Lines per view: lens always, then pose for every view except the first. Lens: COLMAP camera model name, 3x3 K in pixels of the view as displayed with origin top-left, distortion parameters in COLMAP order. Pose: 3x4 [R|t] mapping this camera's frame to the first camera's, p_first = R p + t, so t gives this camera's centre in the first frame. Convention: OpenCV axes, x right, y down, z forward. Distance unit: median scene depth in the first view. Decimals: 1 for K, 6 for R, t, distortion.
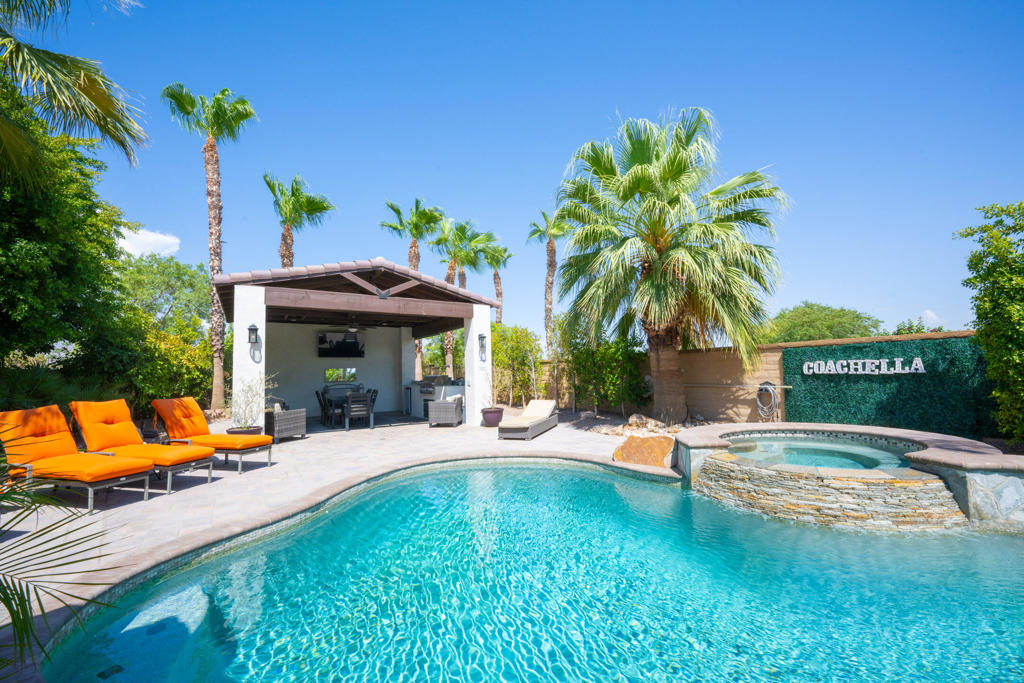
lens RADIAL K [[404.1, 0, 512.0], [0, 404.1, 341.5], [0, 0, 1]] dist [-0.000585, -0.000089]
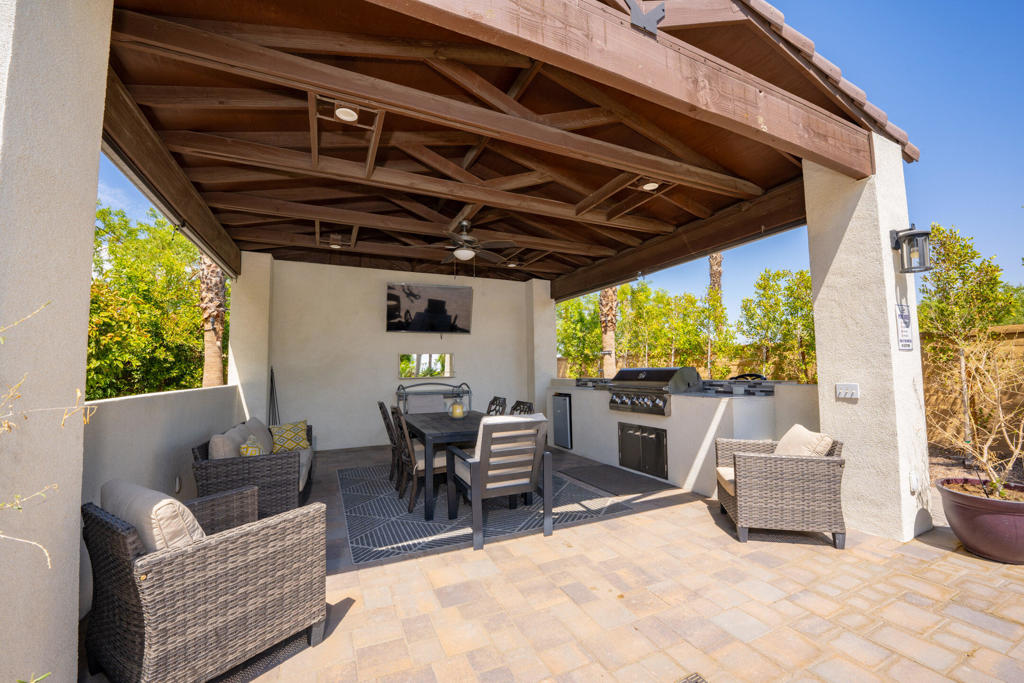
lens RADIAL K [[404.1, 0, 512.0], [0, 404.1, 341.5], [0, 0, 1]] dist [-0.000585, -0.000089]
pose [[0.988029, 0.000557, -0.154267, -0.382811], [0.000556, 0.999974, 0.007171, 0.075884], [0.154267, -0.007171, 0.988003, 0.814688]]
